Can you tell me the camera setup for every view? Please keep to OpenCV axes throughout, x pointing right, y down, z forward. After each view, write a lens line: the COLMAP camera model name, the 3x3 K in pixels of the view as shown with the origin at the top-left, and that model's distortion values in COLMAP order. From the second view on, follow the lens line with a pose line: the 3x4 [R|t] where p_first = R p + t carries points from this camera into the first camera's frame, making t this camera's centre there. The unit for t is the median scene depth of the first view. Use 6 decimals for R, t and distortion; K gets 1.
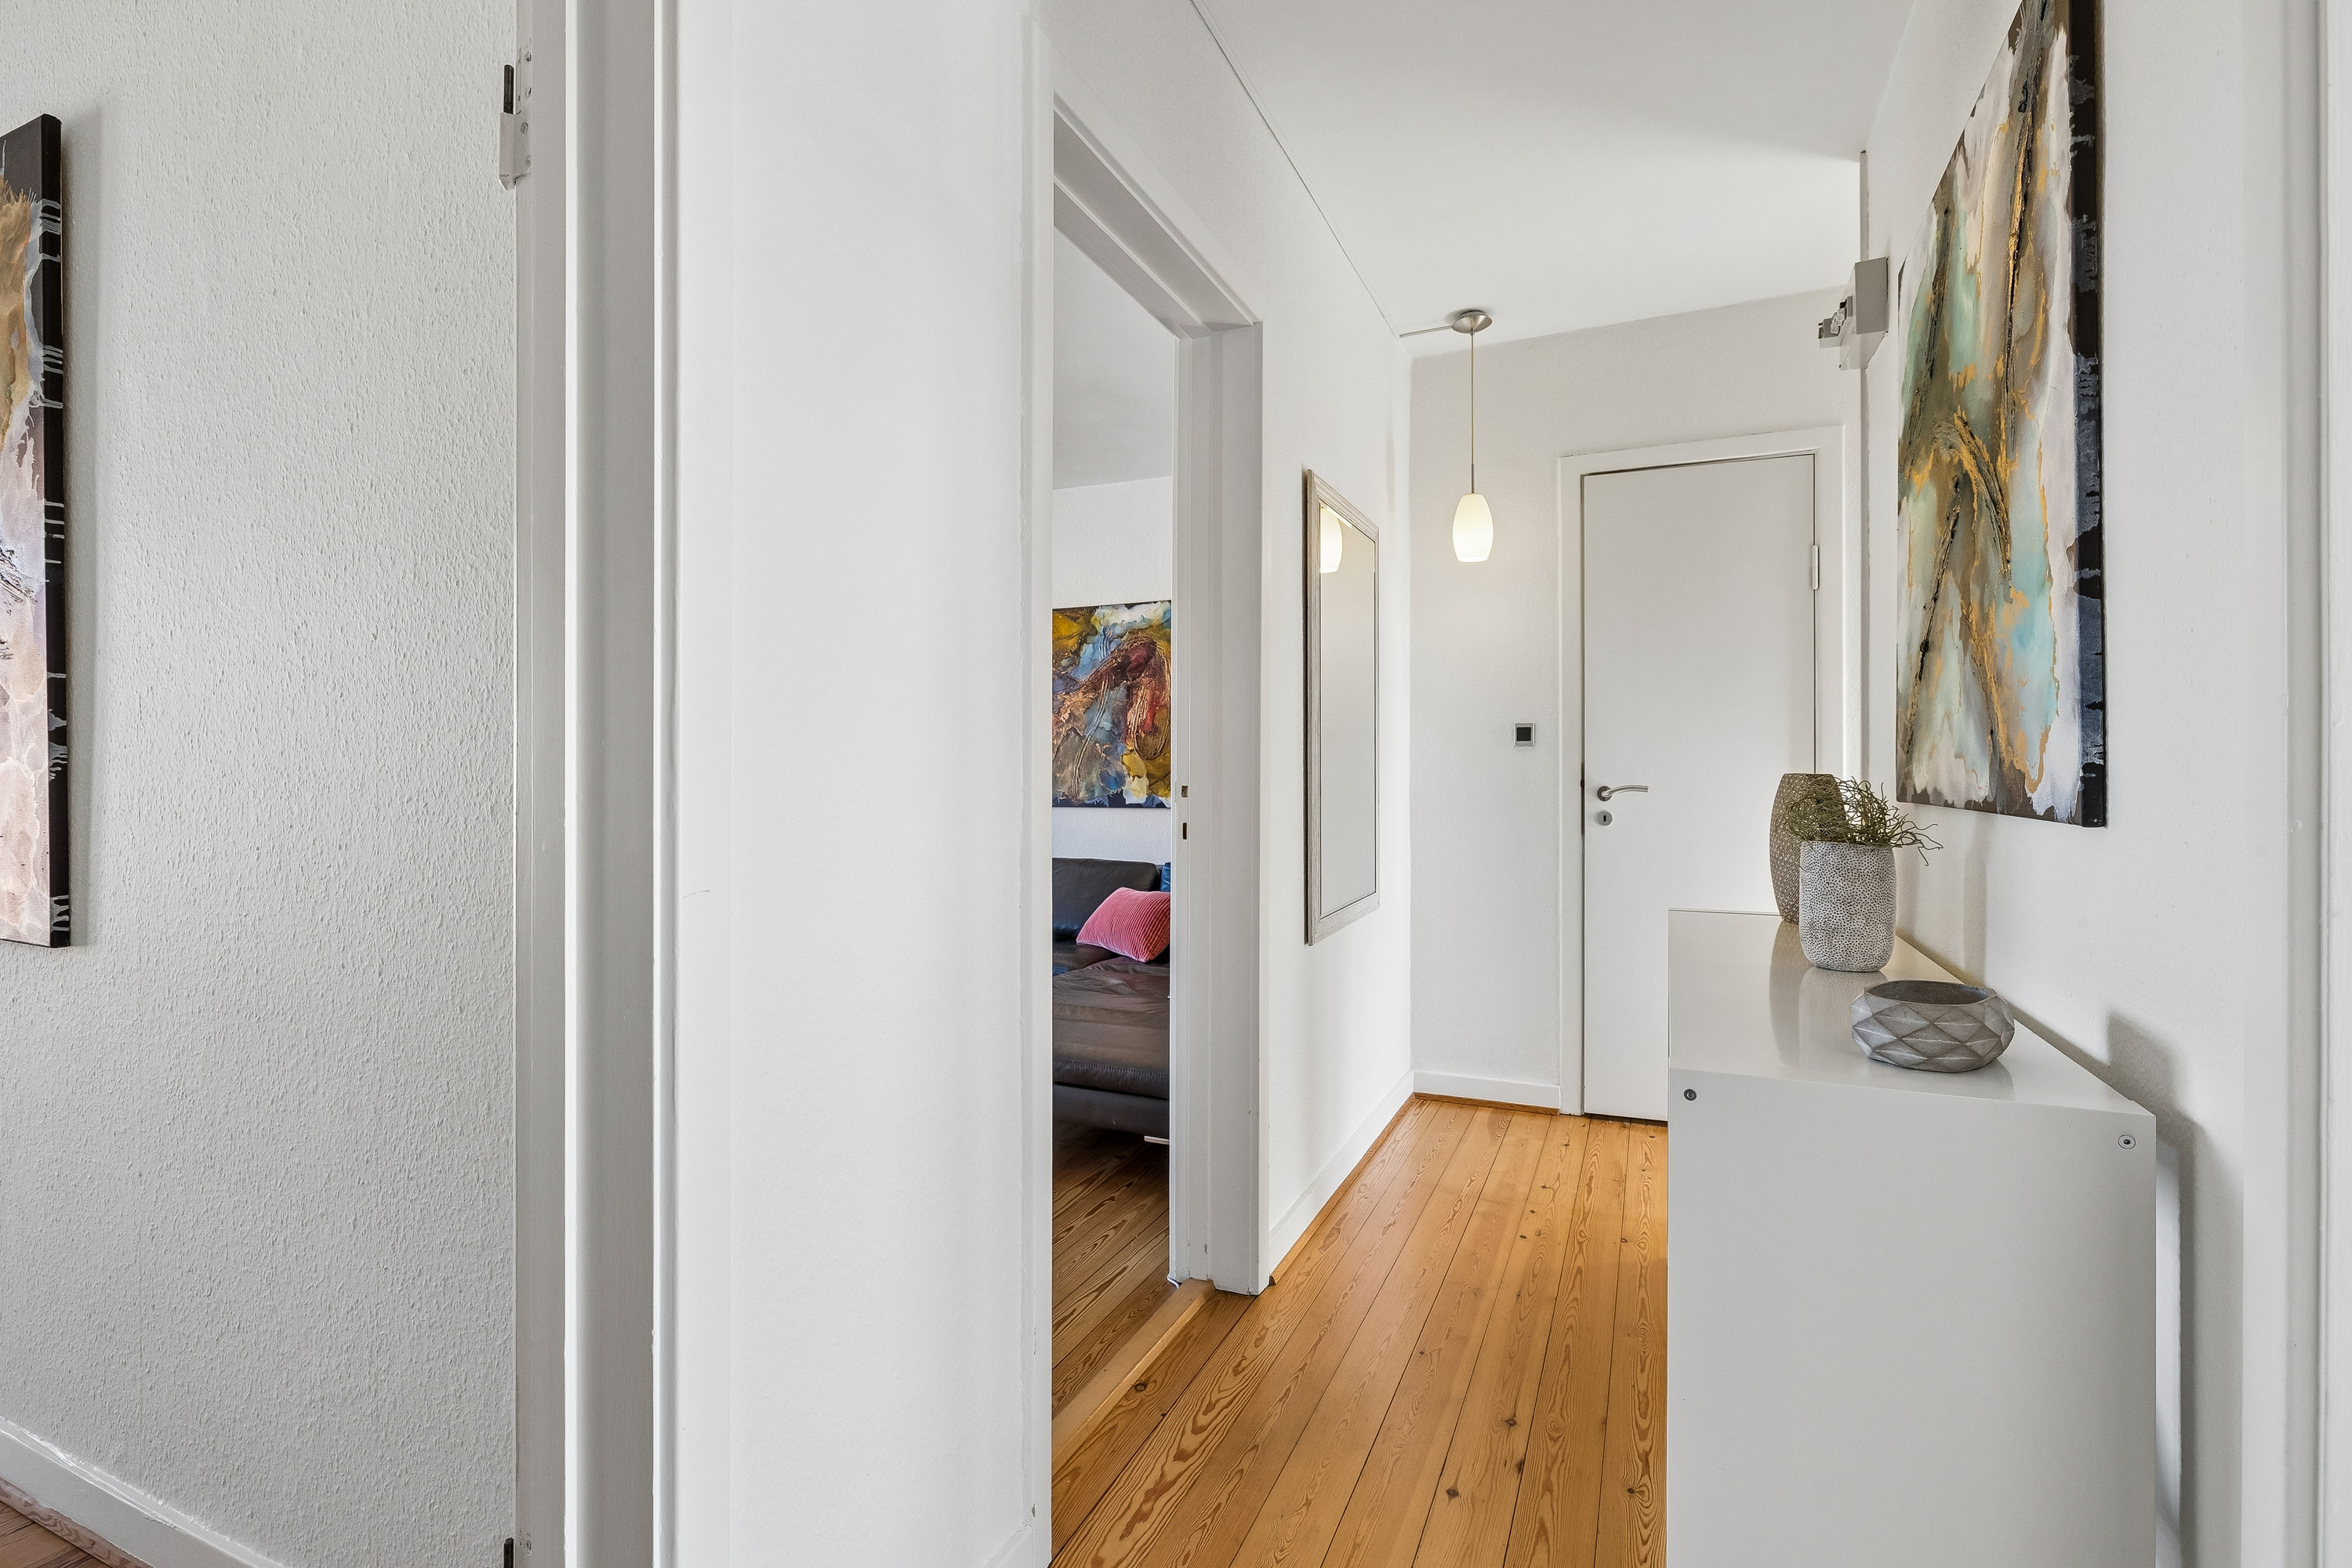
lens RADIAL K [[1130.3, 0, 1162.8], [0, 1130.3, 777.9], [0, 0, 1]] dist [-0.004715, -0.000760]
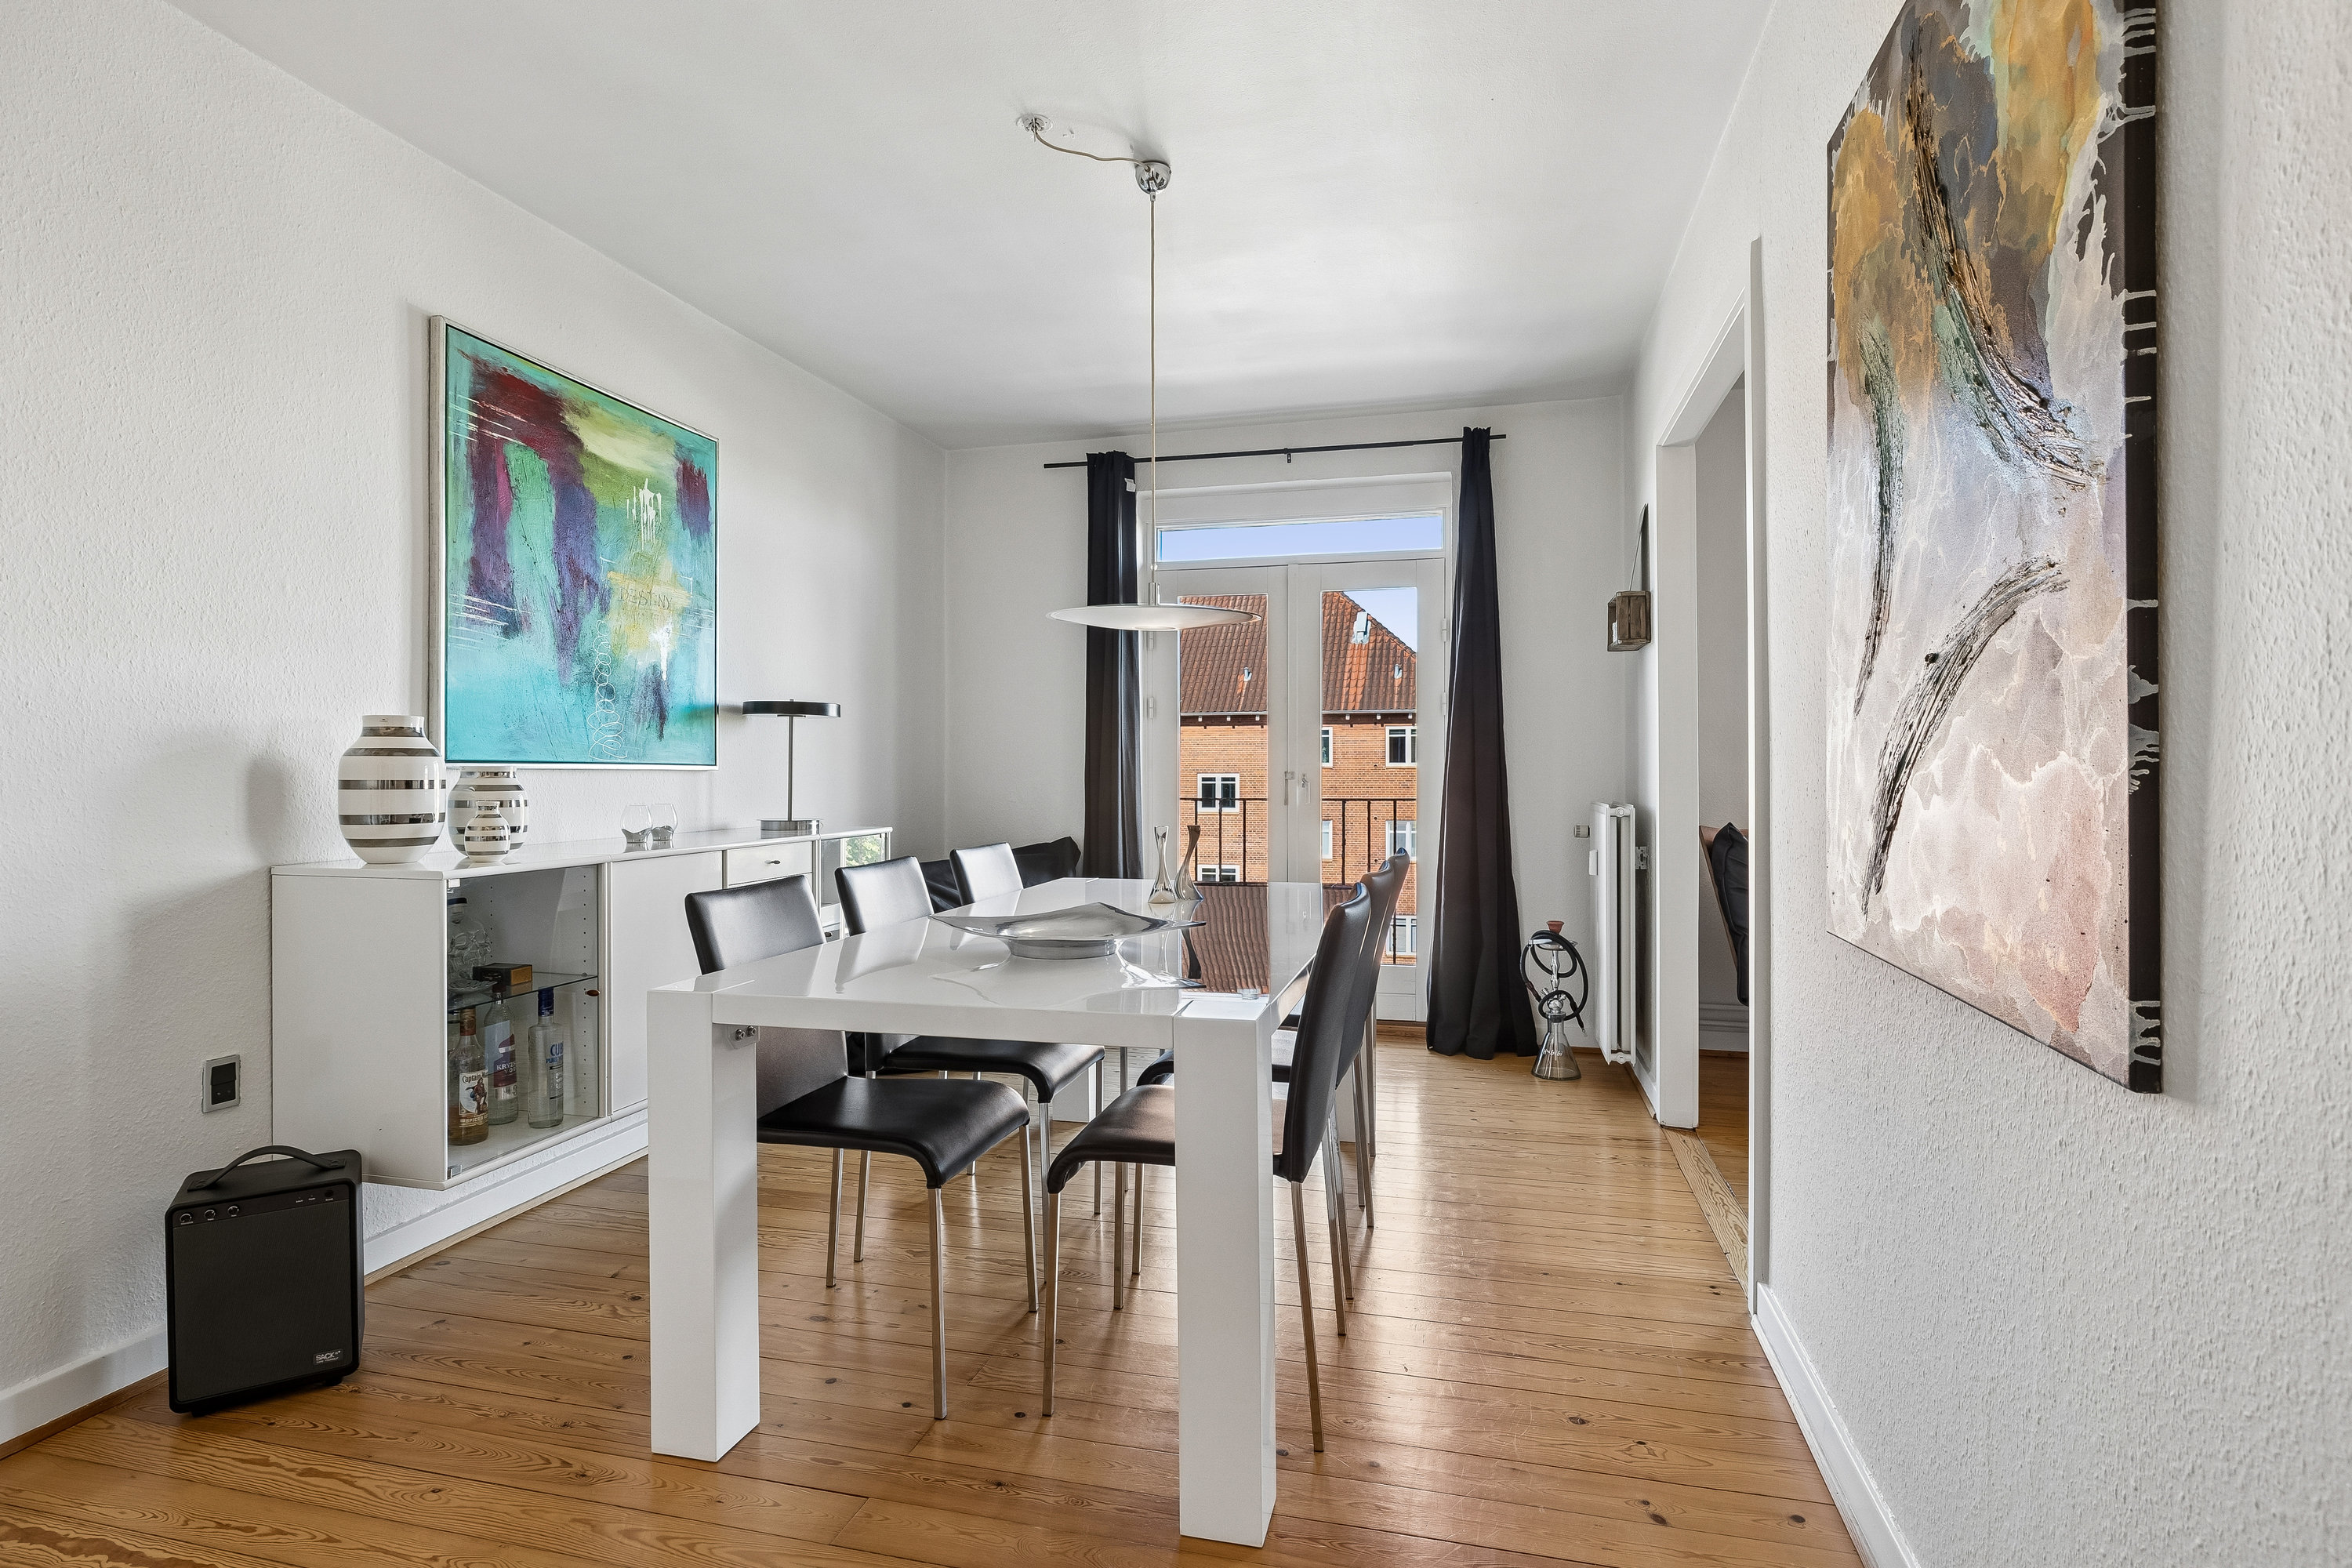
lens RADIAL K [[1195.5, 0, 1169.5], [0, 1195.5, 769.4], [0, 0, 1]] dist [0.000873, 0.000552]
pose [[0.160327, 0.001922, -0.987062, -0.476881], [-0.003168, 0.999994, 0.001432, -0.008721], [0.987059, 0.002897, 0.160332, 0.430589]]
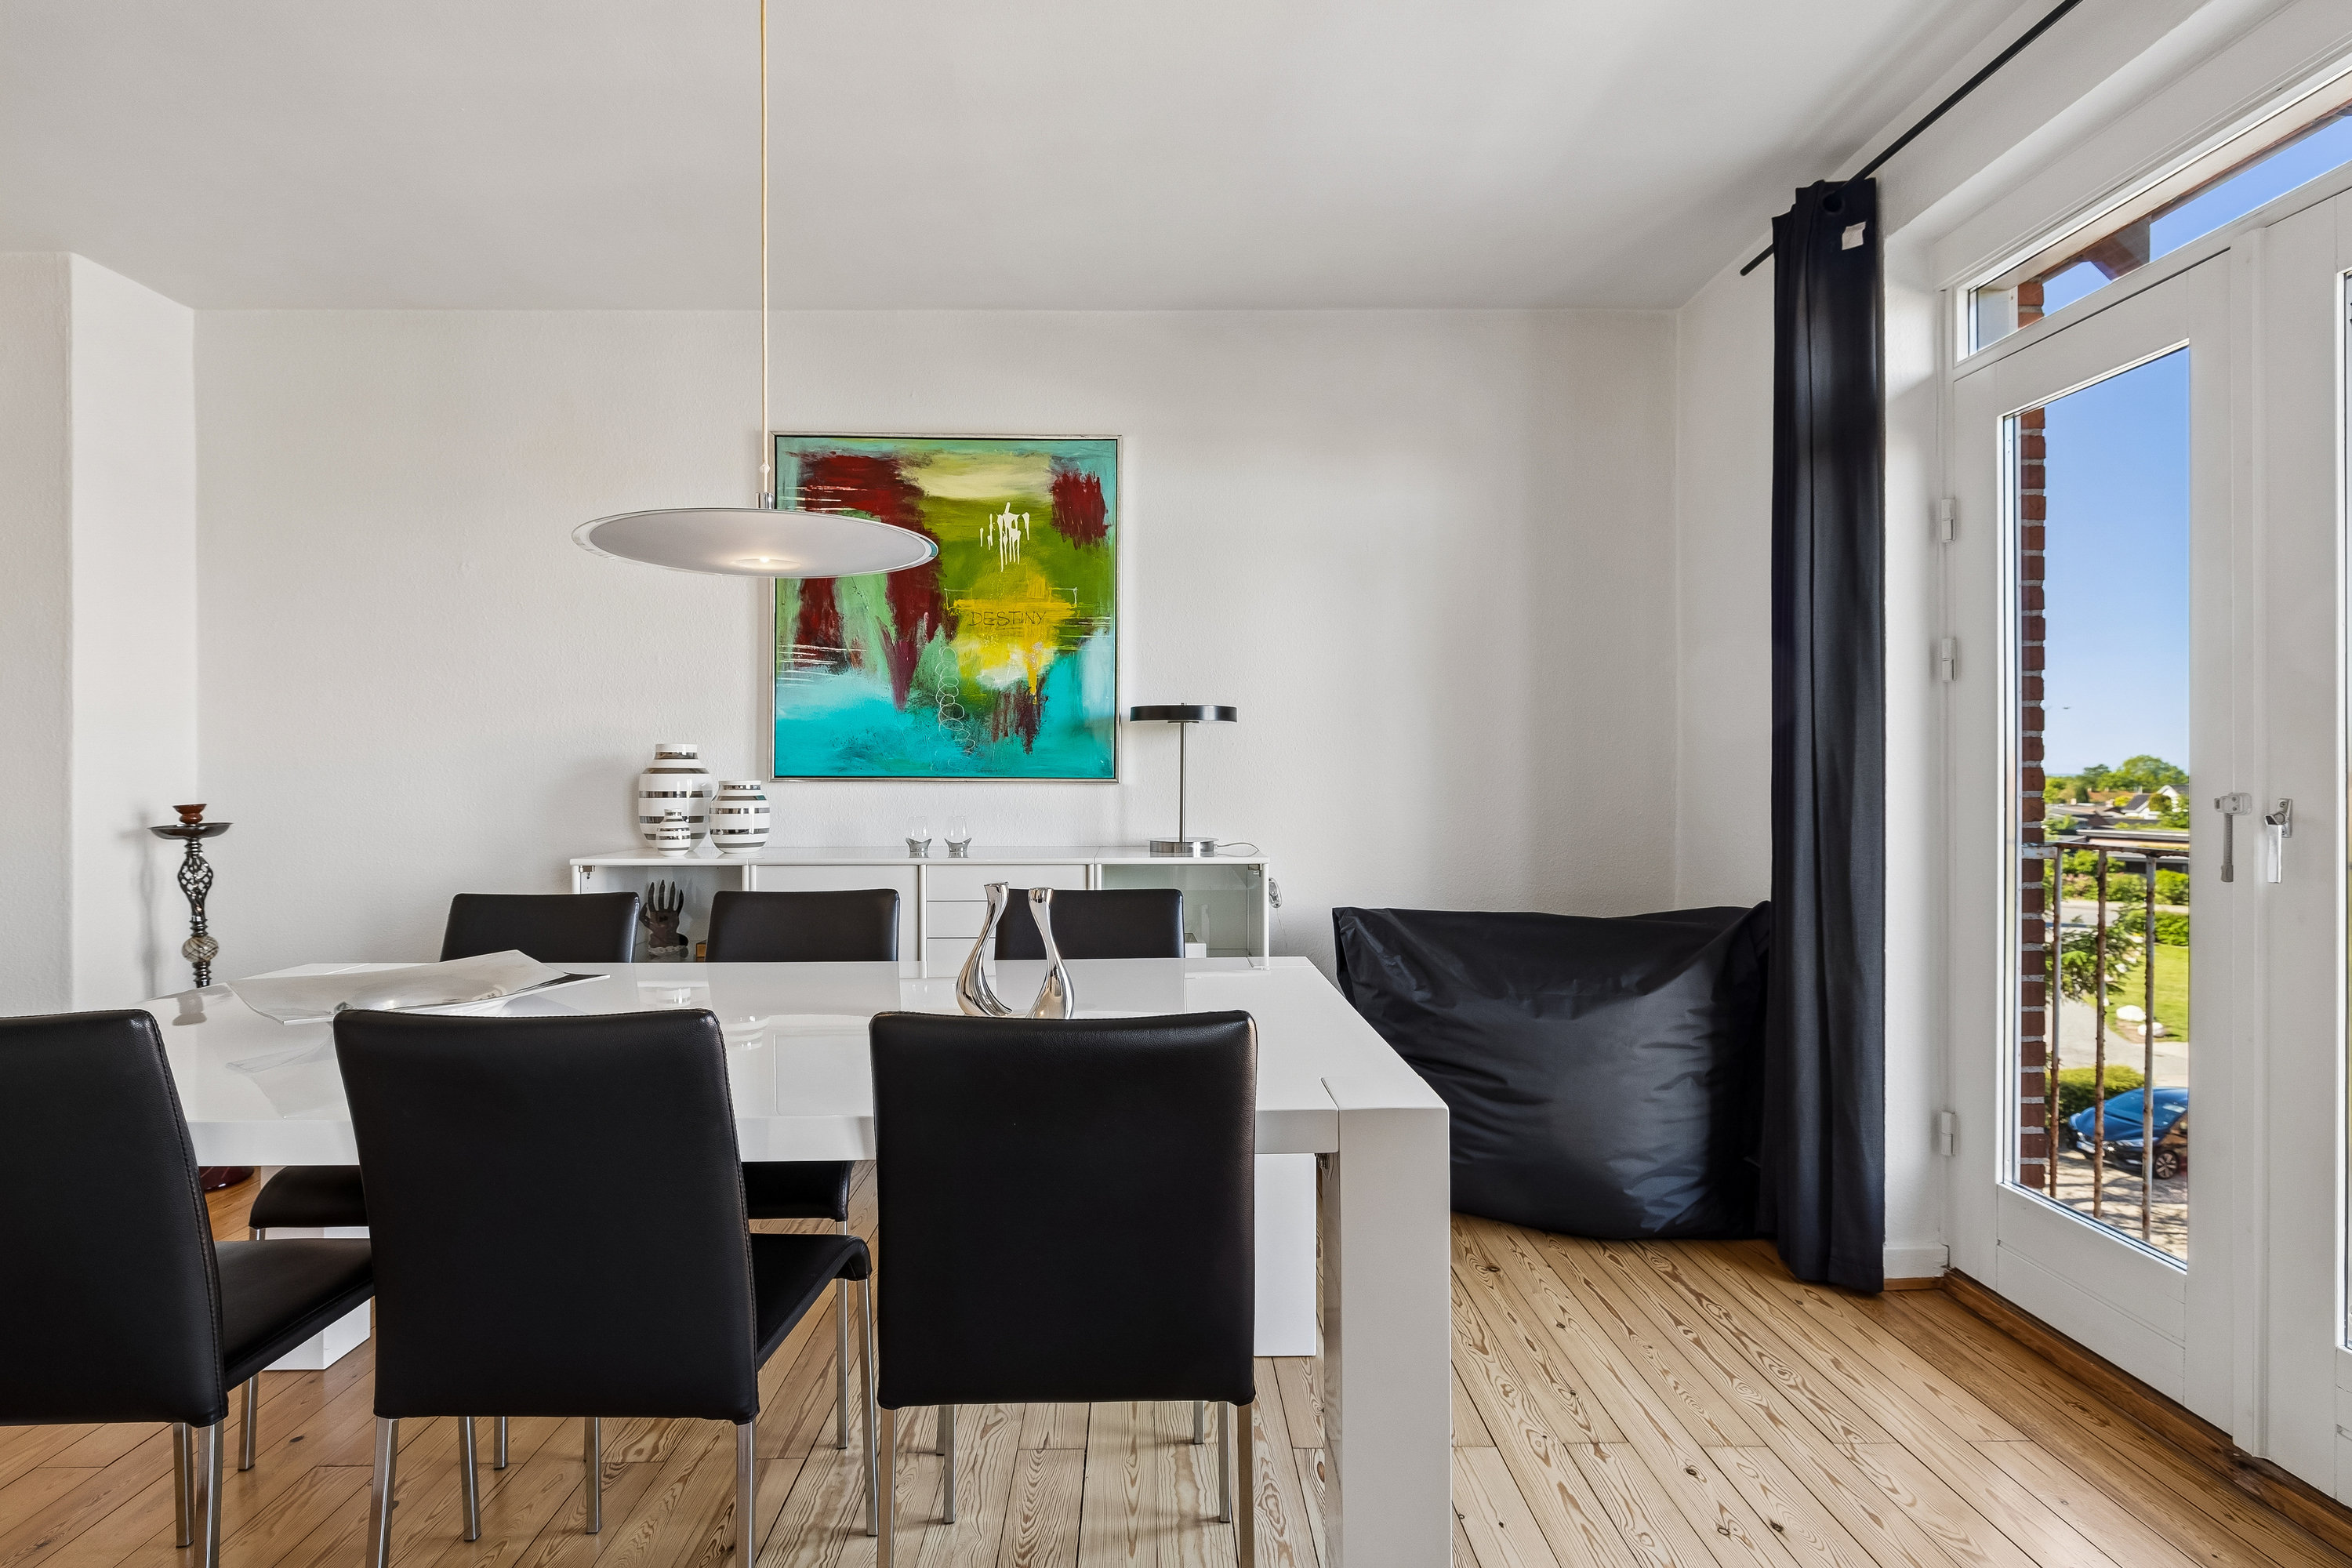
lens RADIAL K [[1077.0, 0, 1164.4], [0, 1077.0, 765.4], [0, 0, 1]] dist [-0.002198, 0.000004]
pose [[-0.906215, -0.003121, -0.422806, -6.359954], [-0.000512, 0.999980, -0.006284, -0.057755], [0.422817, -0.005478, -0.906199, 5.158190]]
